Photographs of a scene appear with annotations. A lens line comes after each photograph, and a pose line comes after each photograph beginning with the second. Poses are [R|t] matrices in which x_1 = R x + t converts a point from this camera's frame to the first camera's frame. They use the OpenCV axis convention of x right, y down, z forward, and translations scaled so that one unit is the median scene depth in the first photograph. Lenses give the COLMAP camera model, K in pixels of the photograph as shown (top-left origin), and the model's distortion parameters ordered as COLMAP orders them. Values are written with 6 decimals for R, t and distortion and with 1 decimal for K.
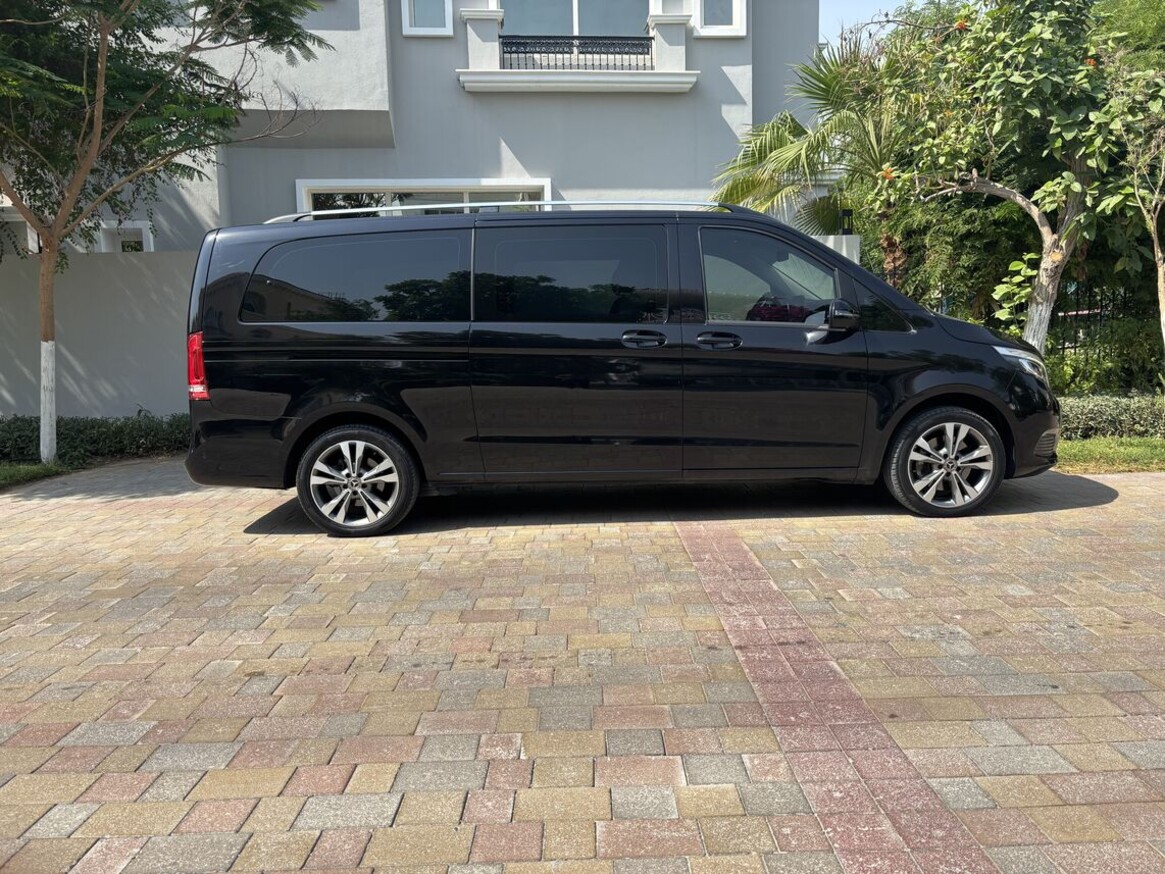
lens RADIAL K [[893.3, 0, 582.5], [0, 893.3, 437.0], [0, 0, 1]] dist [0.031462, 0.005286]
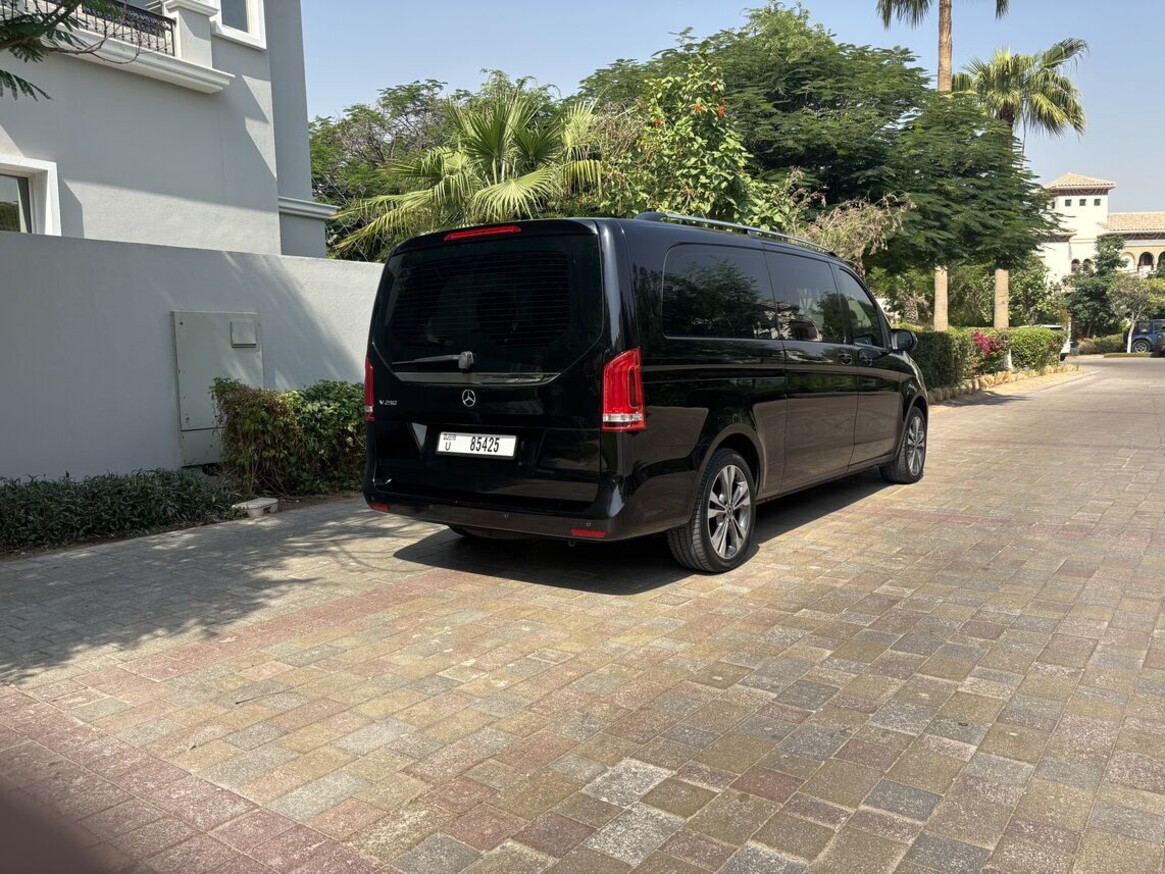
lens RADIAL K [[903.0, 0, 582.5], [0, 903.0, 437.0], [0, 0, 1]] dist [0.037897, 0.001357]
pose [[0.593538, -0.065761, 0.802115, -1.086305], [0.105714, 0.994391, 0.003300, -0.044135], [-0.797833, 0.082836, 0.597160, 0.557636]]
